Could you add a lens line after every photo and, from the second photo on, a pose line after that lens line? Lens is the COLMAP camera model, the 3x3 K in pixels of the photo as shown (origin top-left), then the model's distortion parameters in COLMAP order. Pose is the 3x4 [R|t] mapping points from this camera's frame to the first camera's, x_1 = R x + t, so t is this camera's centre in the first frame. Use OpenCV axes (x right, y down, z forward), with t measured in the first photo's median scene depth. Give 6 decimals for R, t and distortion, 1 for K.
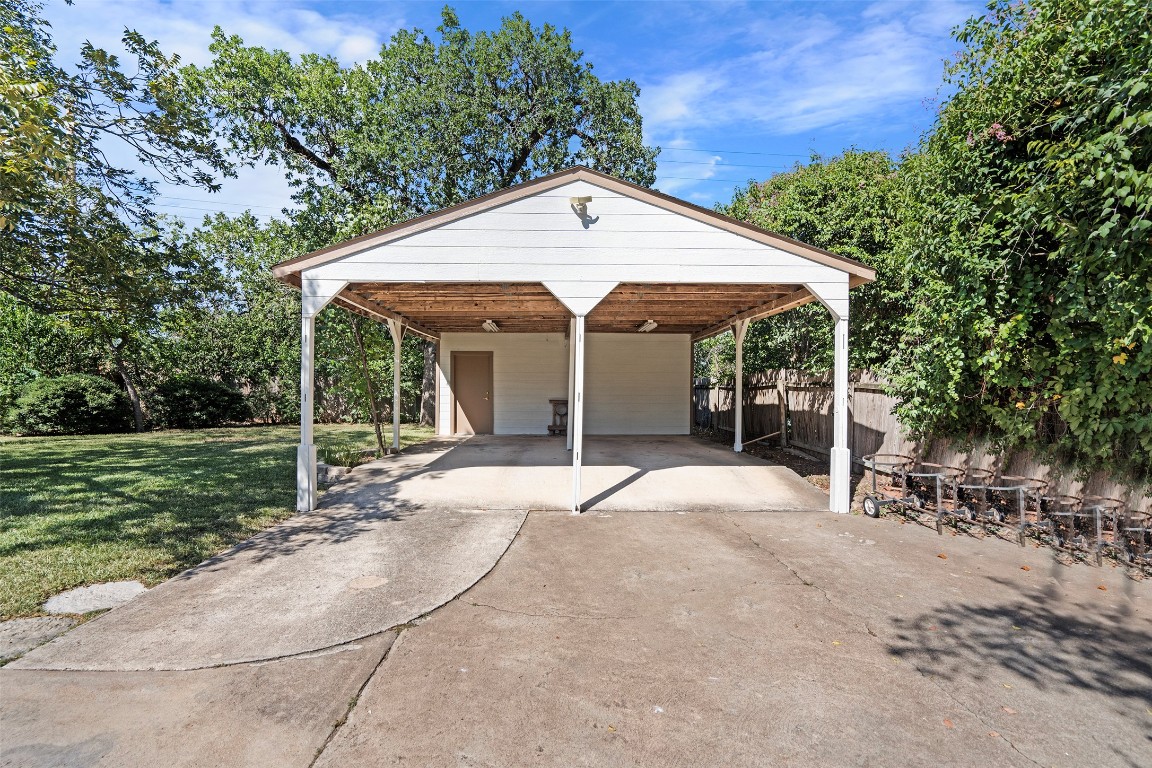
lens RADIAL K [[521.0, 0, 583.6], [0, 521.0, 397.9], [0, 0, 1]] dist [-0.000642, 0.000111]
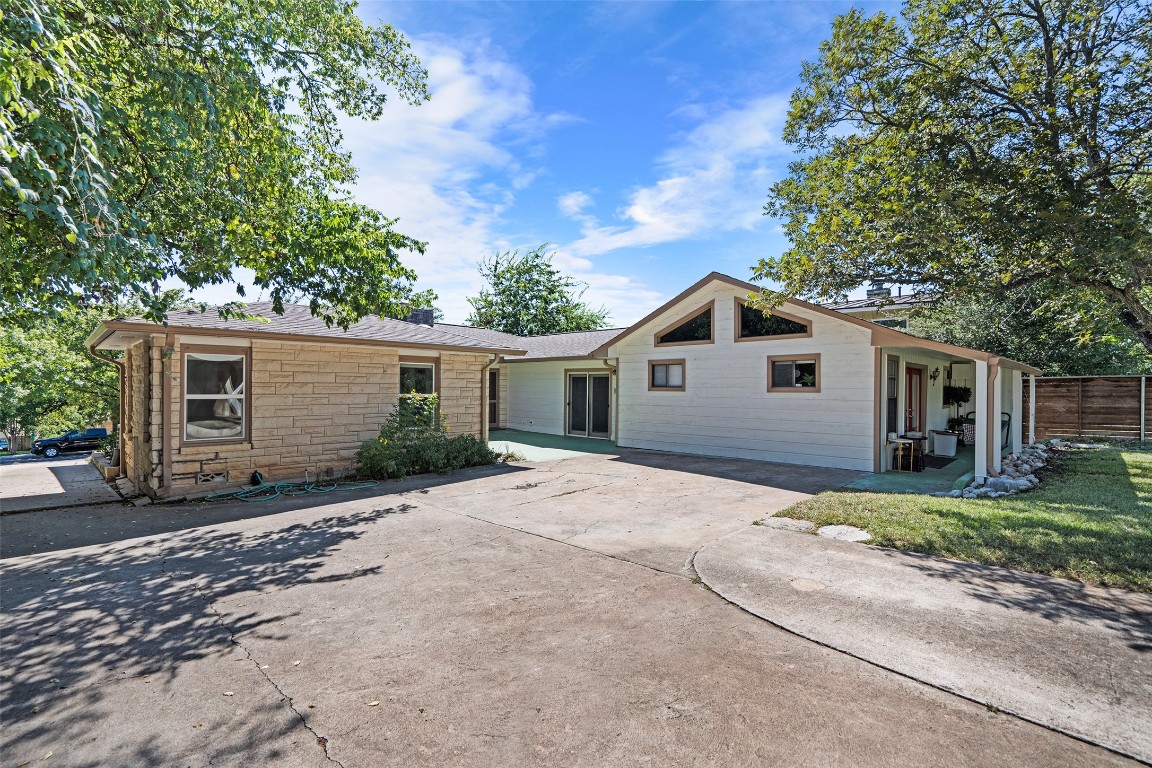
lens RADIAL K [[514.2, 0, 576.0], [0, 514.2, 384.0], [0, 0, 1]] dist [0.001495, 0.000443]
pose [[-0.713572, -0.012636, -0.700468, 0.594313], [-0.023708, 0.999700, 0.006118, -0.041975], [0.700181, 0.020973, -0.713658, 1.288137]]
